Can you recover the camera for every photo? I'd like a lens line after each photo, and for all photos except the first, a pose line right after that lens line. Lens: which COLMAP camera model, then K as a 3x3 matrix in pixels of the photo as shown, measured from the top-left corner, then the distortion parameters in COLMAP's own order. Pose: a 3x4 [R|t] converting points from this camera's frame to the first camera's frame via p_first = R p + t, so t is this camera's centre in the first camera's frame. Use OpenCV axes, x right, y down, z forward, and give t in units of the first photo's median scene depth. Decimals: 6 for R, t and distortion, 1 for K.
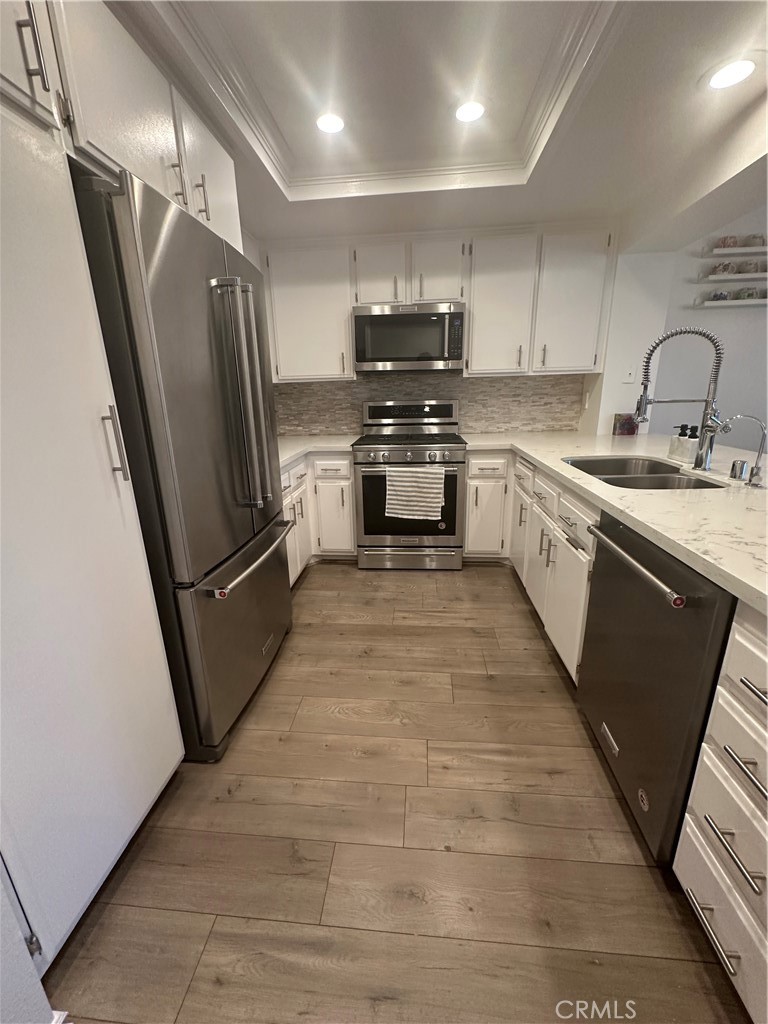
lens RADIAL K [[408.8, 0, 383.0], [0, 408.8, 512.3], [0, 0, 1]] dist [-0.004875, 0.000618]
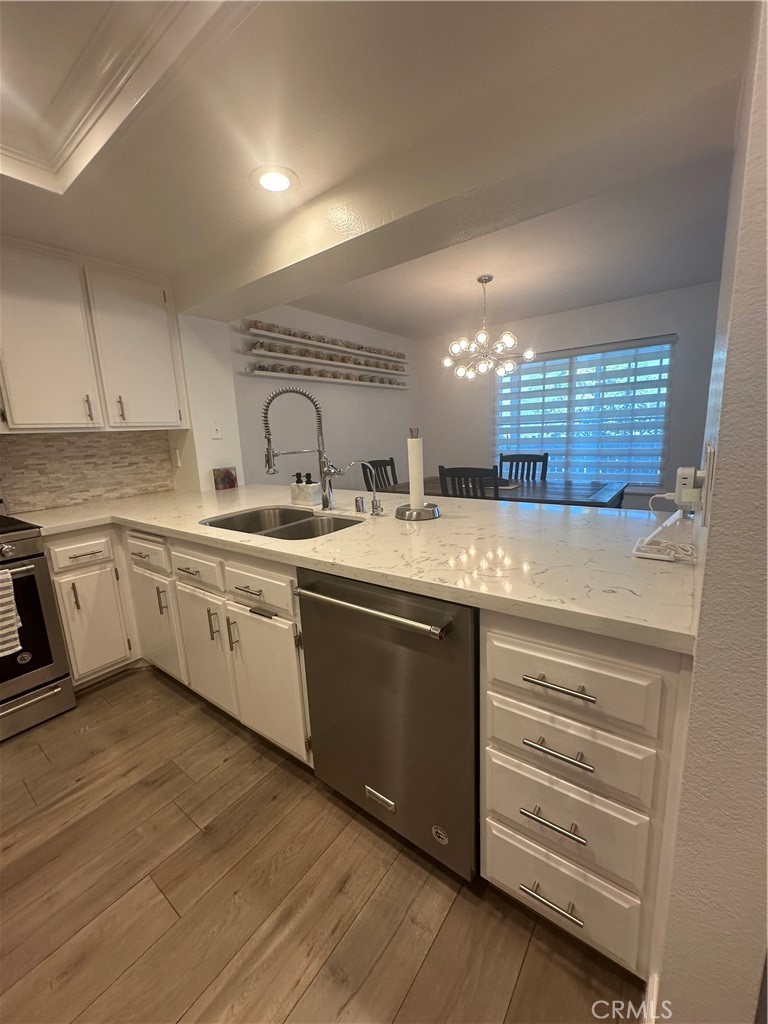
lens RADIAL K [[408.8, 0, 383.0], [0, 408.8, 512.3], [0, 0, 1]] dist [-0.004875, 0.000618]
pose [[0.526553, -0.160858, 0.834785, -0.059321], [0.272882, 0.961956, 0.013238, -0.044853], [-0.805156, 0.220828, 0.550416, 0.159122]]
